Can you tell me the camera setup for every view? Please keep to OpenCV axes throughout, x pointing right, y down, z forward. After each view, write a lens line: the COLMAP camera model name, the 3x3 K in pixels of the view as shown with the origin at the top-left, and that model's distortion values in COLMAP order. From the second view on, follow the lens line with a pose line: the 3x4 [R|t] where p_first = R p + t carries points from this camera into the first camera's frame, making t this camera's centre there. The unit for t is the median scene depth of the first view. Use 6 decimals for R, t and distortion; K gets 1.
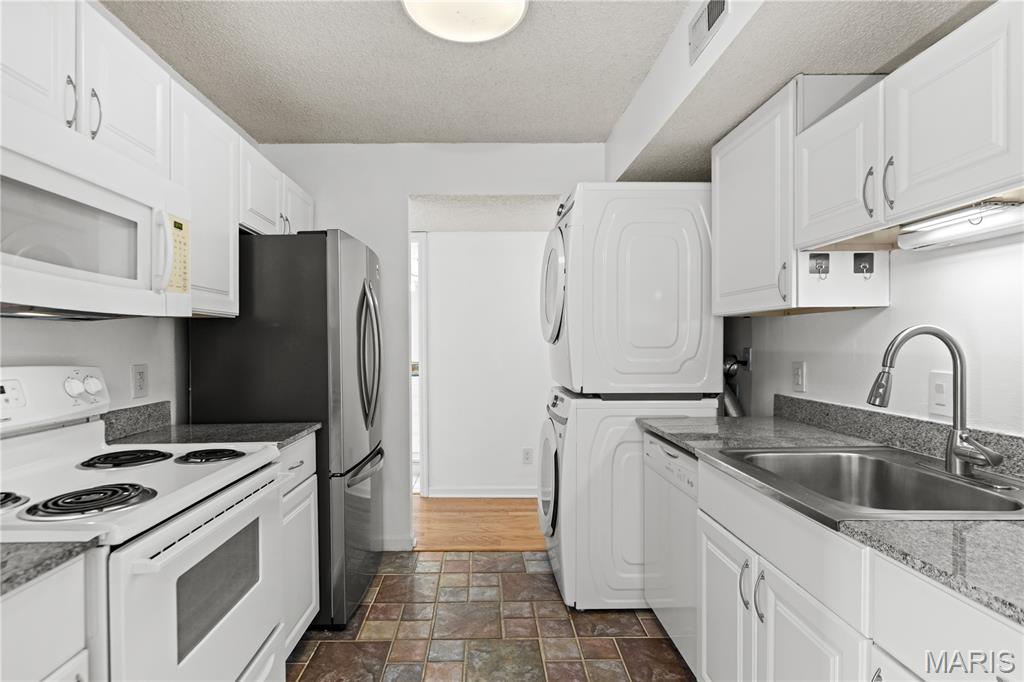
lens RADIAL K [[525.7, 0, 494.4], [0, 525.7, 340.8], [0, 0, 1]] dist [-0.000223, -0.000710]
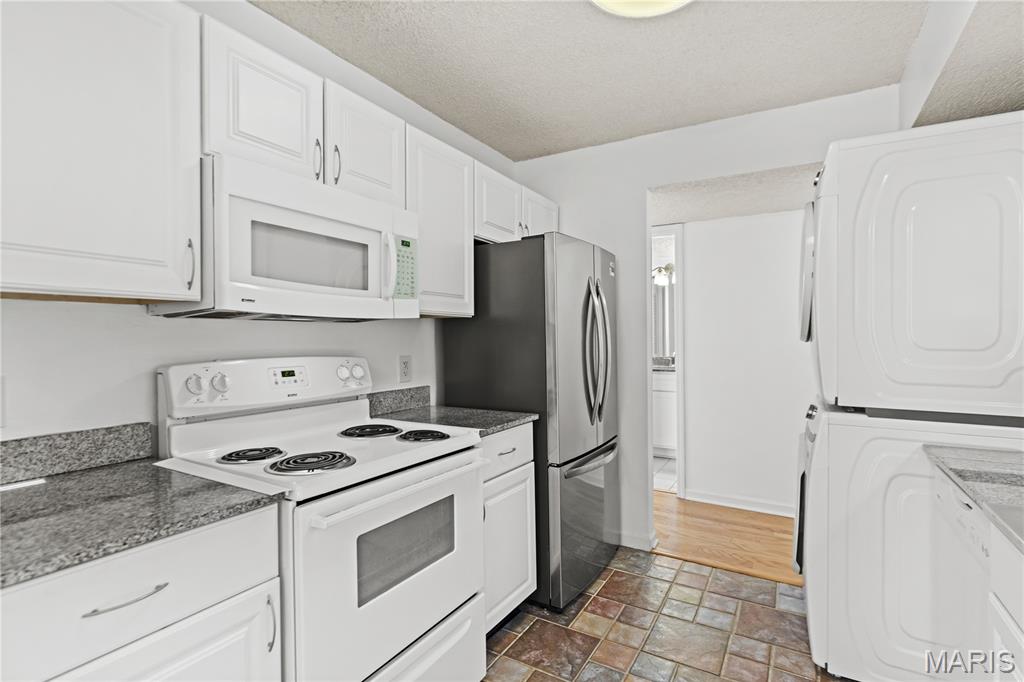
lens RADIAL K [[501.5, 0, 513.4], [0, 501.5, 334.3], [0, 0, 1]] dist [-0.000926, -0.000736]
pose [[0.852417, 0.004029, -0.522847, 0.151827], [-0.002843, 0.999991, 0.003070, -0.009595], [0.522855, -0.001130, 0.852421, 0.098252]]
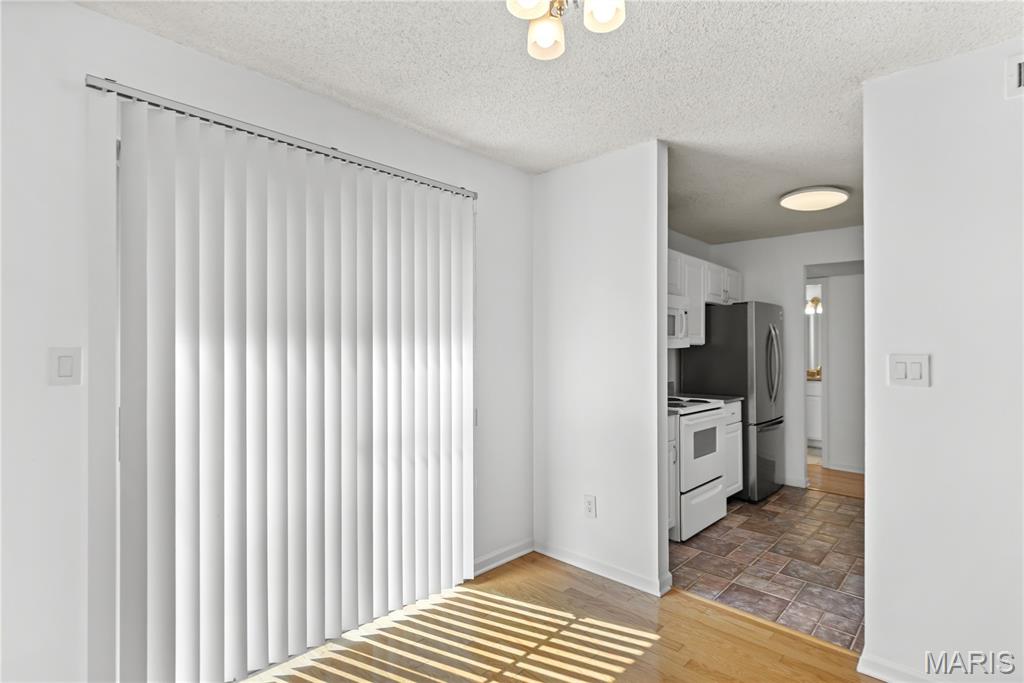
lens RADIAL K [[525.7, 0, 494.4], [0, 525.7, 341.3], [0, 0, 1]] dist [-0.000223, -0.000710]
pose [[0.709456, 0.005243, -0.704730, 0.397133], [-0.009229, 0.999956, -0.001852, -0.044838], [0.704690, 0.007818, 0.709473, -1.071102]]
